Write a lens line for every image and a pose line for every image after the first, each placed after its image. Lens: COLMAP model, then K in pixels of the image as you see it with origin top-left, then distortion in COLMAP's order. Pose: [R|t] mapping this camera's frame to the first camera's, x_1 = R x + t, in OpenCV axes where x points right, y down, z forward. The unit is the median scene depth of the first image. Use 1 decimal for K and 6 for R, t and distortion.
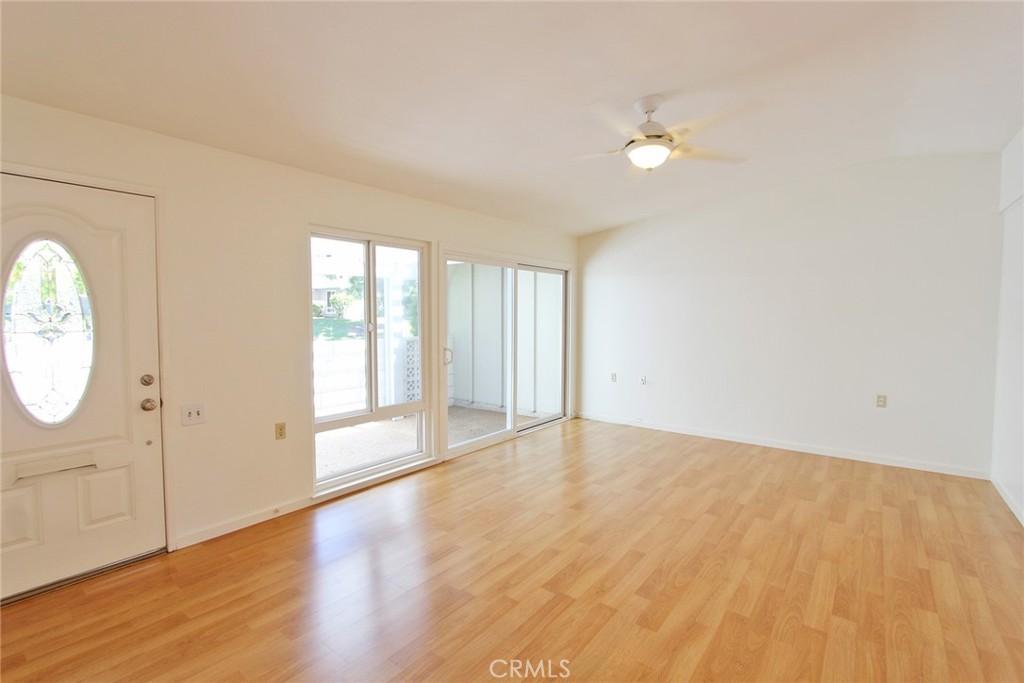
lens RADIAL K [[474.7, 0, 504.7], [0, 474.7, 336.4], [0, 0, 1]] dist [-0.013146, 0.001325]
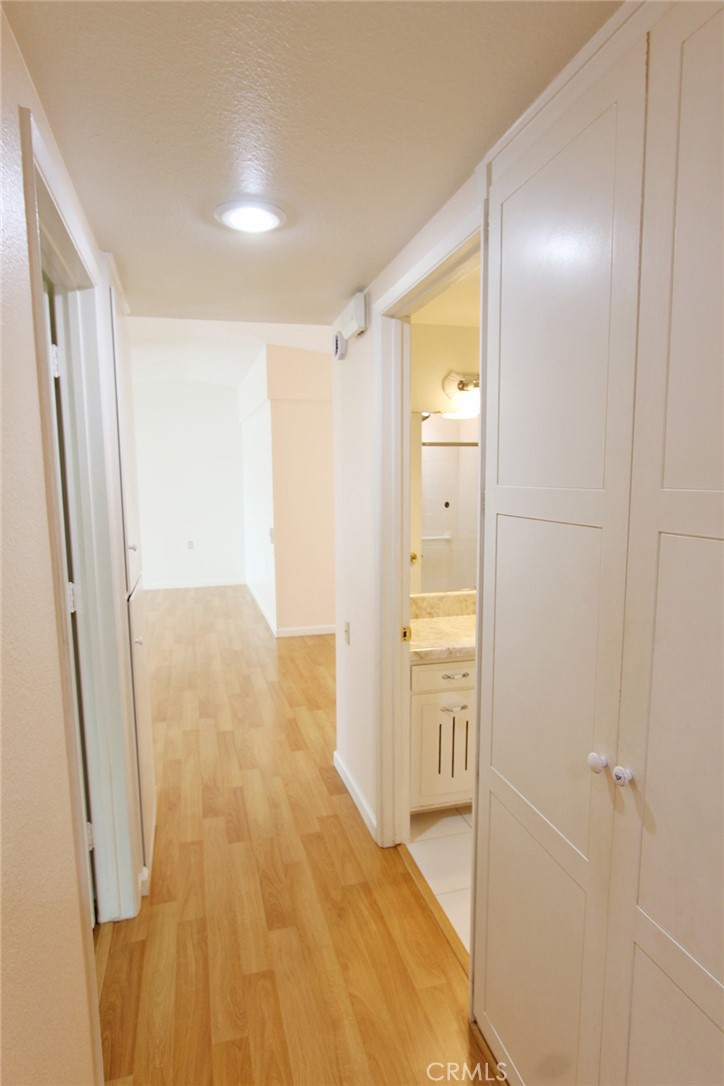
lens RADIAL K [[613.0, 0, 352.1], [0, 613.0, 550.6], [0, 0, 1]] dist [0.001056, -0.000066]
pose [[0.601966, -0.105752, 0.791488, -0.468828], [0.050507, 0.994250, 0.094429, -0.004776], [-0.796923, -0.016867, 0.603846, -0.632441]]
